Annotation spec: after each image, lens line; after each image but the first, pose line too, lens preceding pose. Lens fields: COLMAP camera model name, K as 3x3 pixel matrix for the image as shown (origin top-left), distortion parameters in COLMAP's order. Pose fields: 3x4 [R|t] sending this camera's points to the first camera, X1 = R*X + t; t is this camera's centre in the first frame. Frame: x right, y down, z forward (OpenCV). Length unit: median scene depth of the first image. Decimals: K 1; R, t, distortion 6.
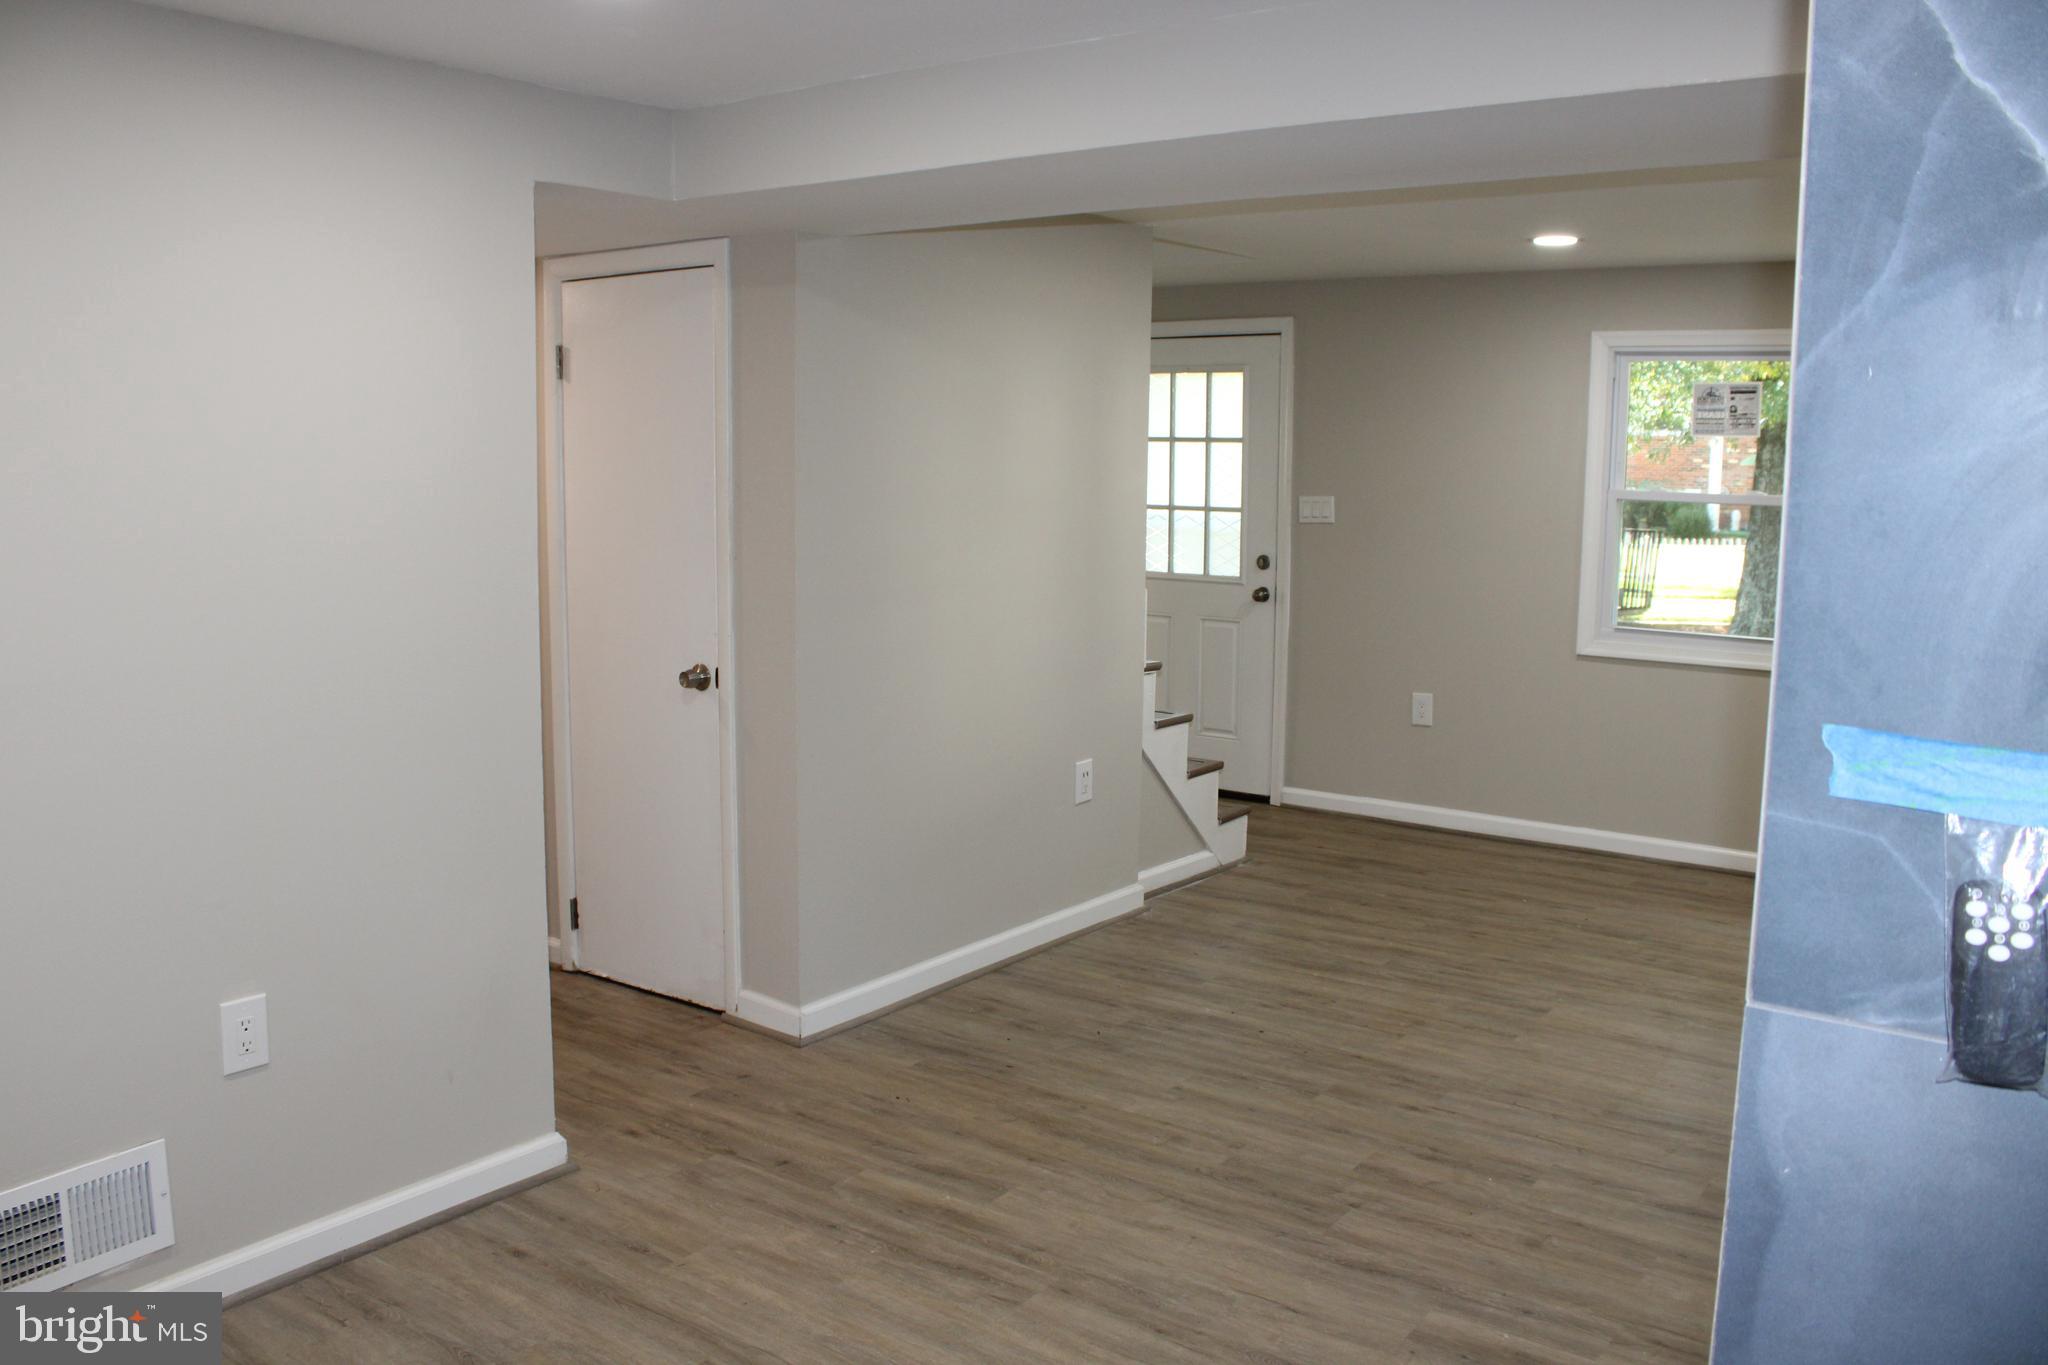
lens RADIAL K [[1686.3, 0, 1024.0], [0, 1686.3, 682.5], [0, 0, 1]] dist [-0.162174, 0.146053]
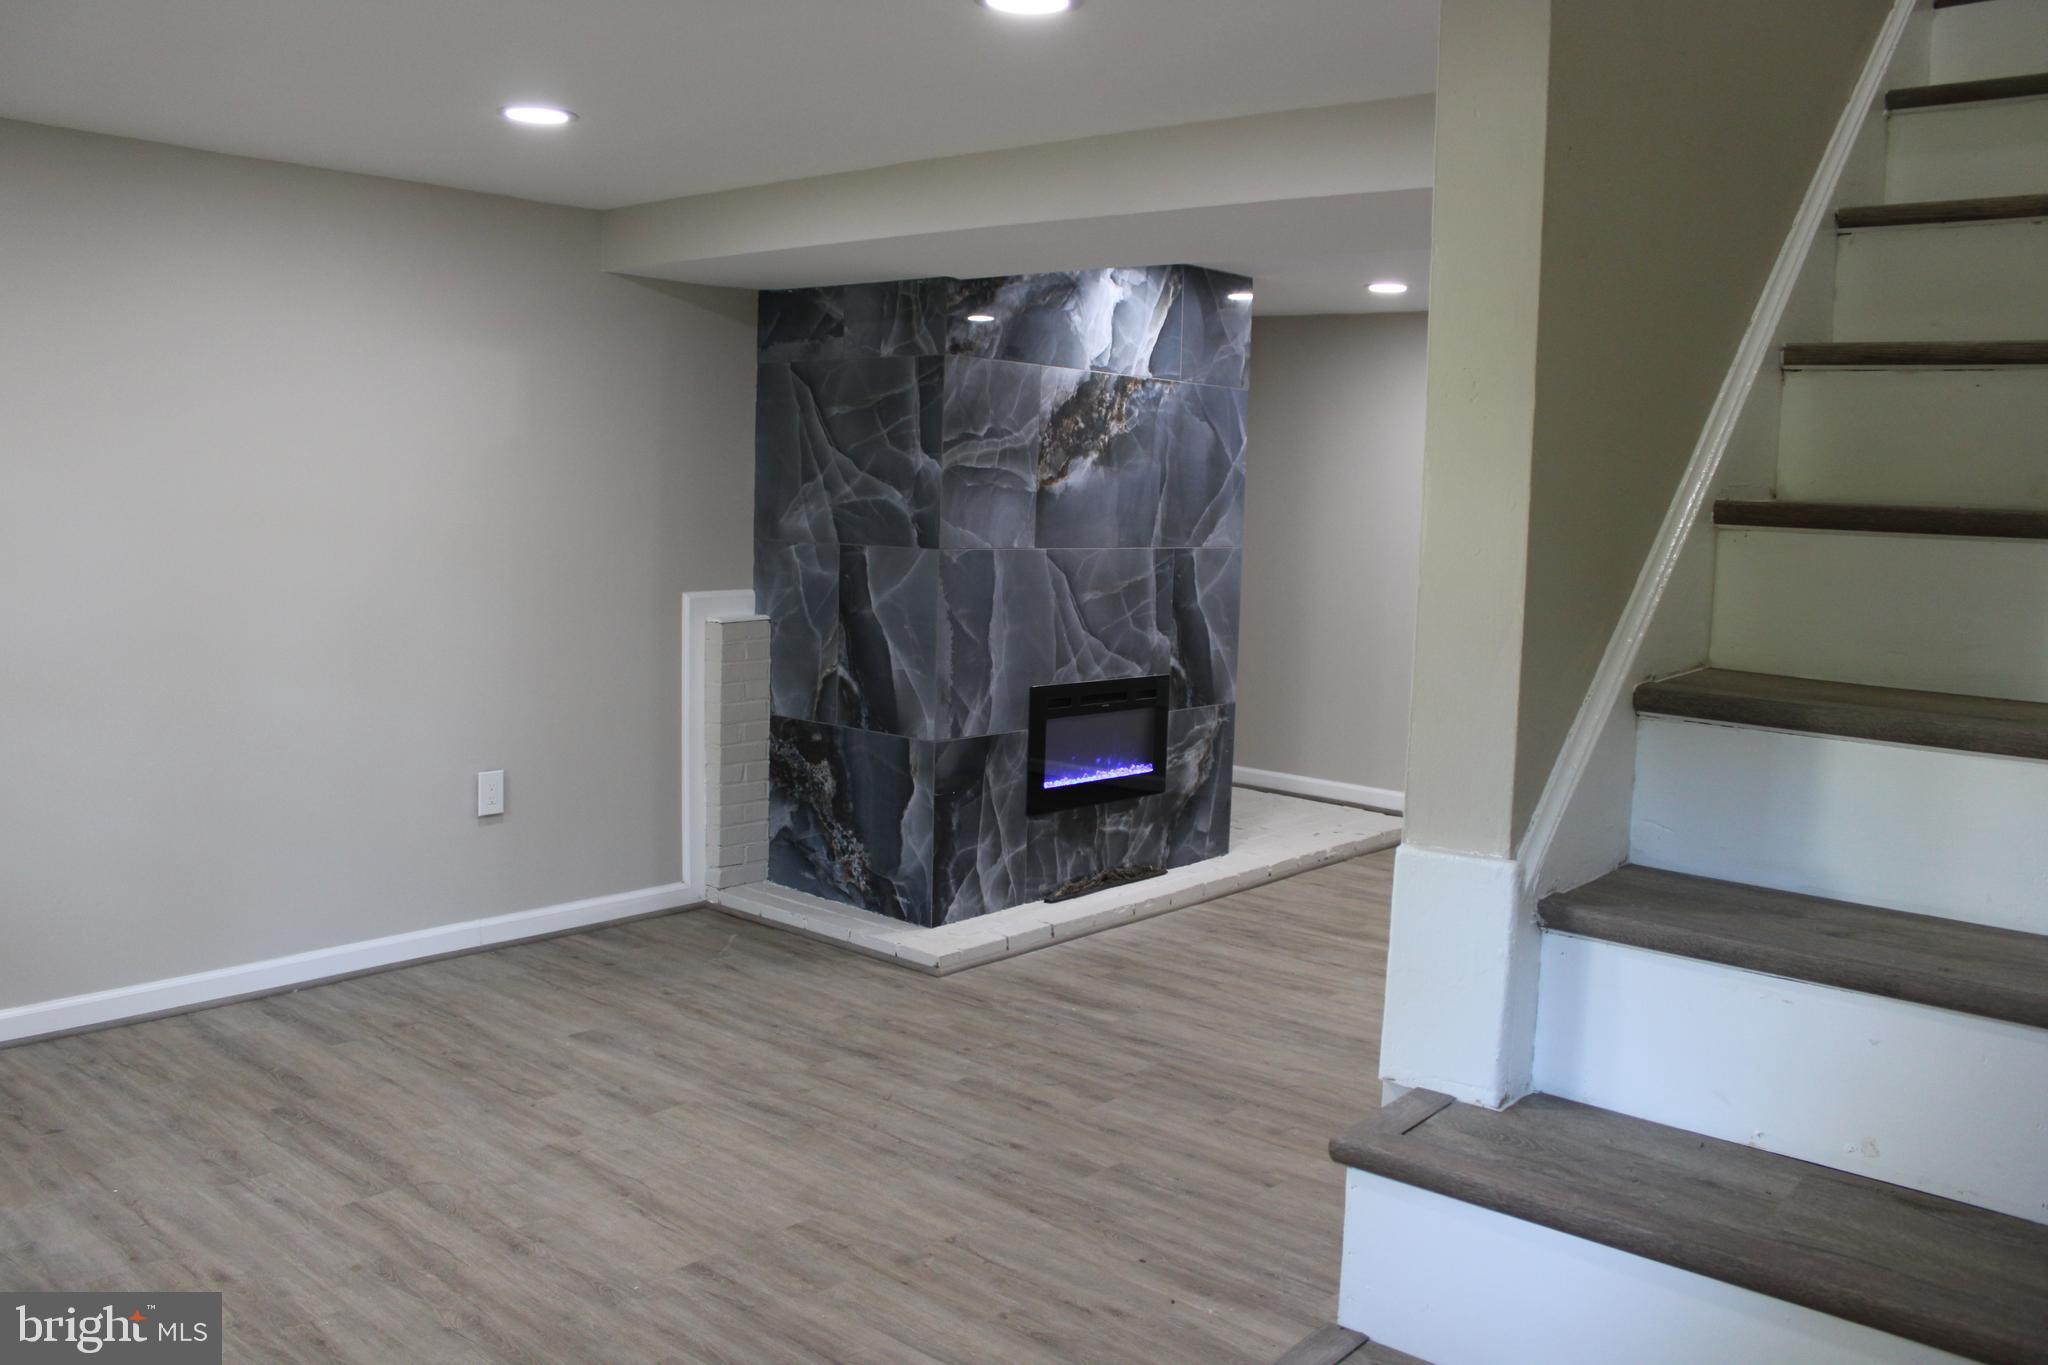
lens RADIAL K [[1686.3, 0, 1024.0], [0, 1686.3, 682.5], [0, 0, 1]] dist [-0.162174, 0.146053]
pose [[-0.995258, -0.050889, 0.082893, 0.167408], [-0.028448, 0.967245, 0.252245, -0.232014], [-0.093015, 0.248691, -0.964106, 1.850965]]
